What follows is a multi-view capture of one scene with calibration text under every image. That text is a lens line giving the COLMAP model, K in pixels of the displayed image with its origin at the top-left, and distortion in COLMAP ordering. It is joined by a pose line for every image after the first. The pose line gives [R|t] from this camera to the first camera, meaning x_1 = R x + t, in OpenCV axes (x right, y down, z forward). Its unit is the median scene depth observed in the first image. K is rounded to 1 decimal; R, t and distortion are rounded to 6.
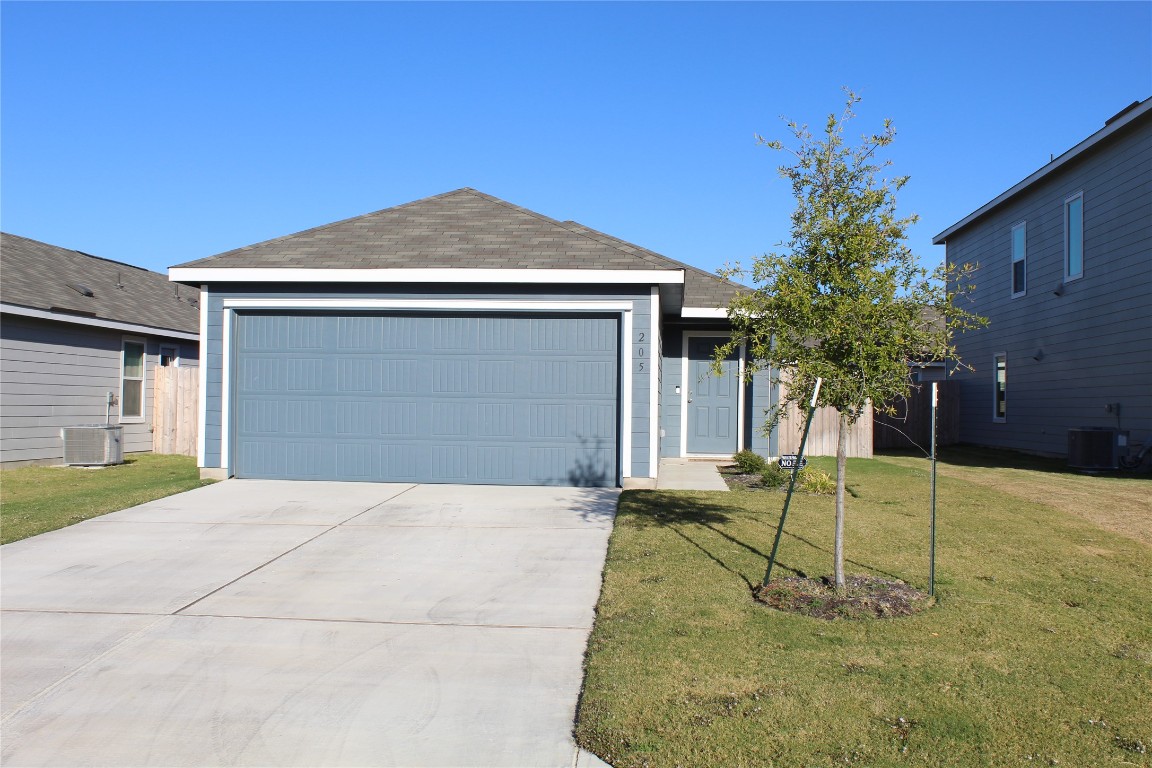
lens RADIAL K [[1240.9, 0, 576.0], [0, 1240.9, 384.0], [0, 0, 1]] dist [-0.081026, 0.011406]
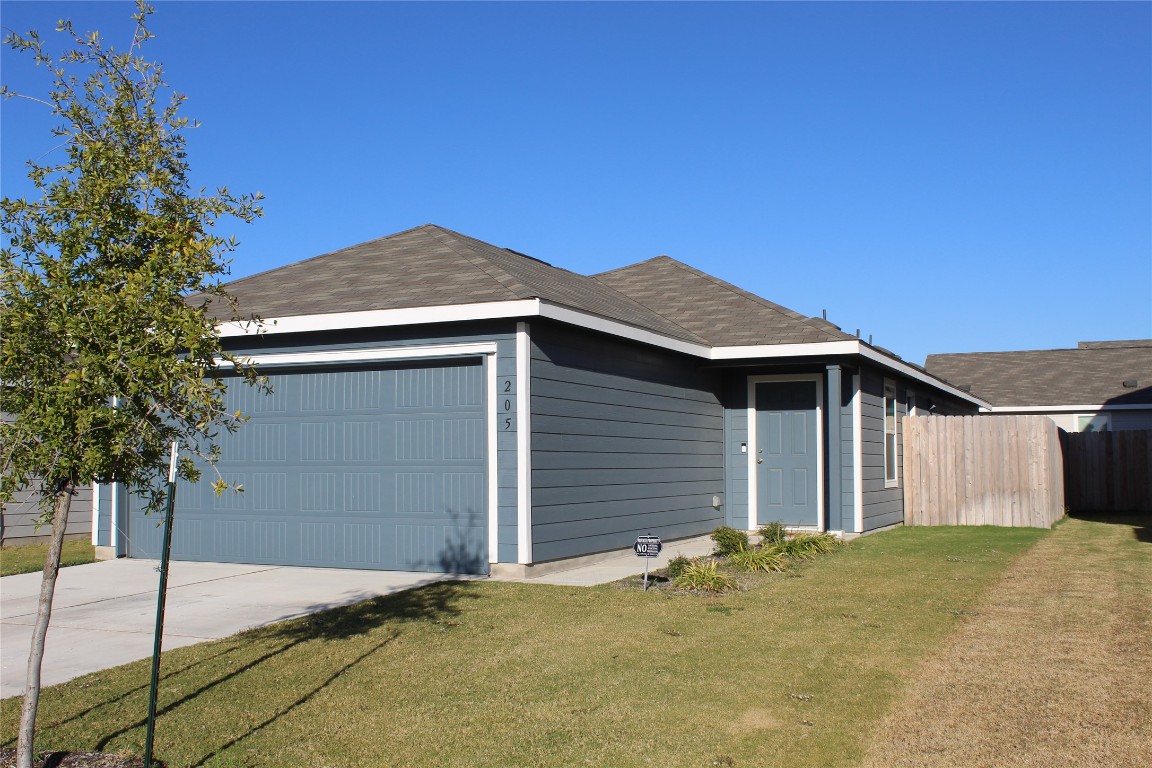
lens RADIAL K [[1240.9, 0, 576.0], [0, 1240.9, 384.0], [0, 0, 1]] dist [-0.081026, 0.011406]
pose [[0.937846, -0.042252, -0.344470, 0.365191], [0.025316, 0.998246, -0.053516, 0.004922], [0.346127, 0.041469, 0.937271, 0.260299]]
